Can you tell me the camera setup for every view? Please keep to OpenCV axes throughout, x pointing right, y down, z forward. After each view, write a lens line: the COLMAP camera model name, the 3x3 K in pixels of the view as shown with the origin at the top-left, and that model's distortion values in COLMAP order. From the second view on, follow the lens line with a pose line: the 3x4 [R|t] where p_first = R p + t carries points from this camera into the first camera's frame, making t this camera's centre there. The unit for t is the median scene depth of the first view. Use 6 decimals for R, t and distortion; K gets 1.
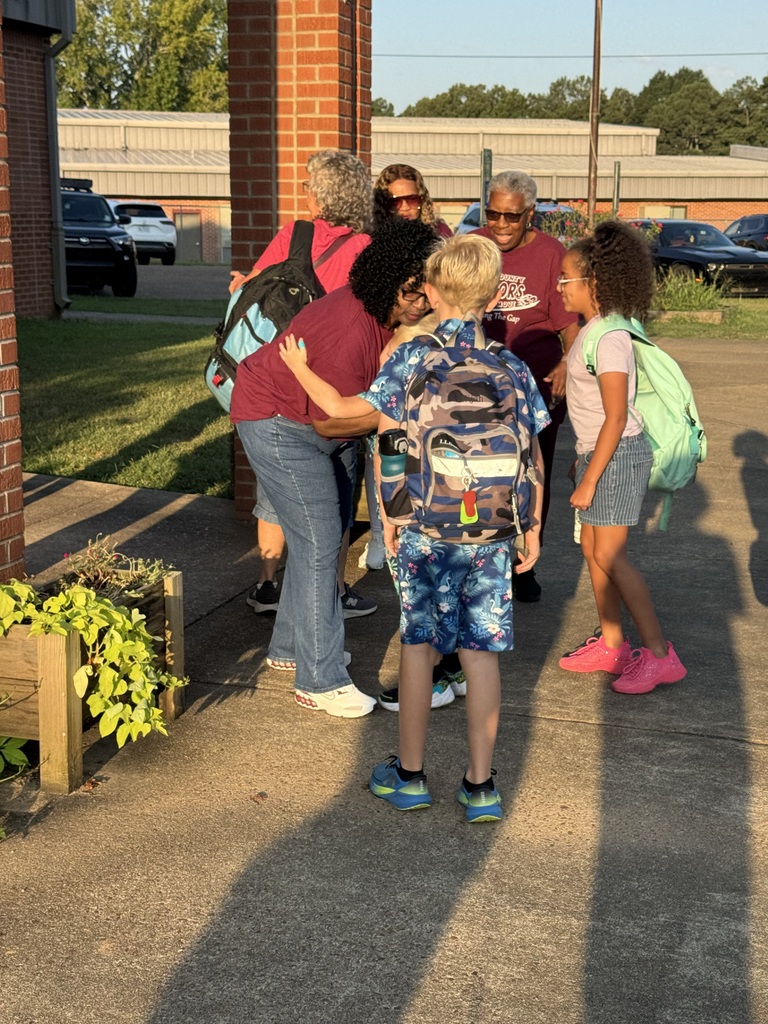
lens RADIAL K [[1606.1, 0, 384.9], [0, 1606.1, 522.3], [0, 0, 1]] dist [0.020602, 0.000000]
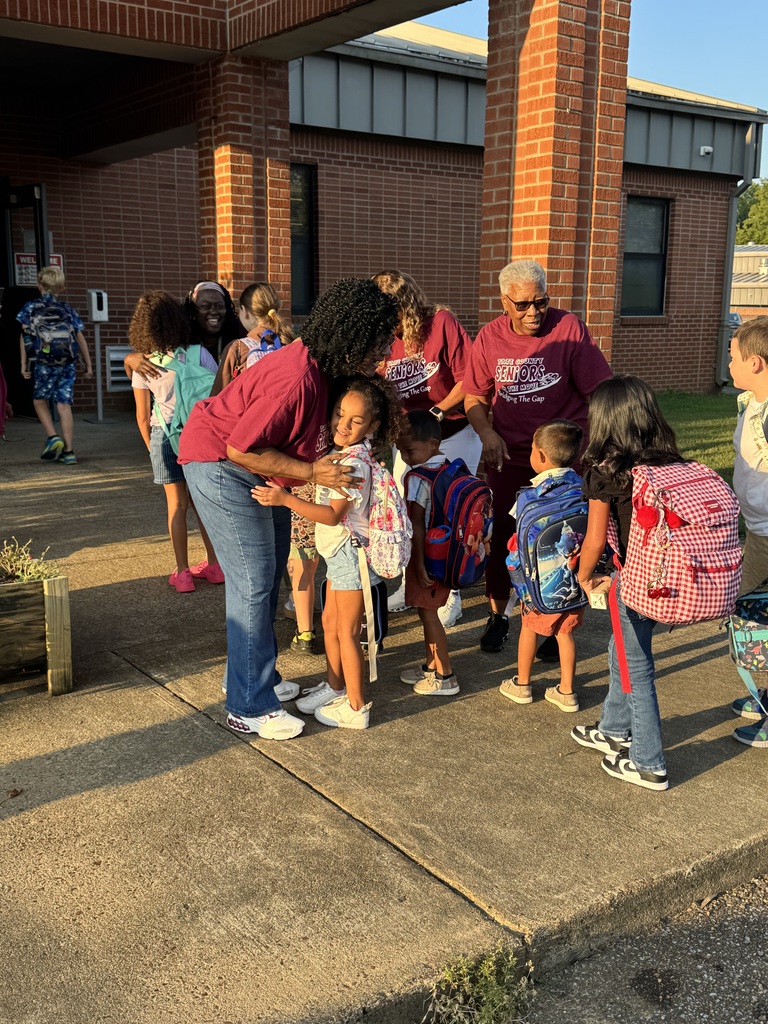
lens RADIAL K [[1091.7, 0, 382.9], [0, 1091.7, 507.8], [0, 0, 1]] dist [0.023591, 0.000000]
pose [[0.786515, 0.105043, -0.608573, 0.371923], [-0.118604, 0.992777, 0.018076, -0.043307], [0.606076, 0.057962, 0.793292, 0.320294]]
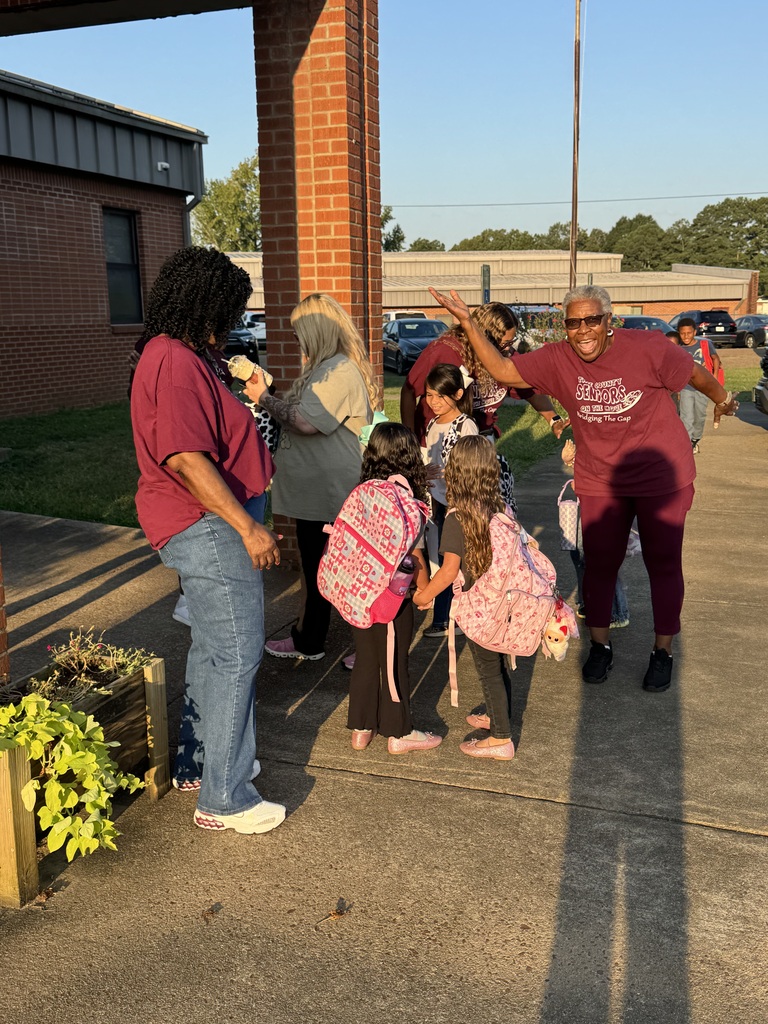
lens RADIAL K [[1062.1, 0, 382.5], [0, 1062.1, 502.0], [0, 0, 1]] dist [0.030075, 0.000000]
pose [[0.998279, -0.013632, -0.057036, 0.038420], [0.012637, 0.999762, -0.017756, -0.038201], [0.057264, 0.017004, 0.998214, 0.204248]]
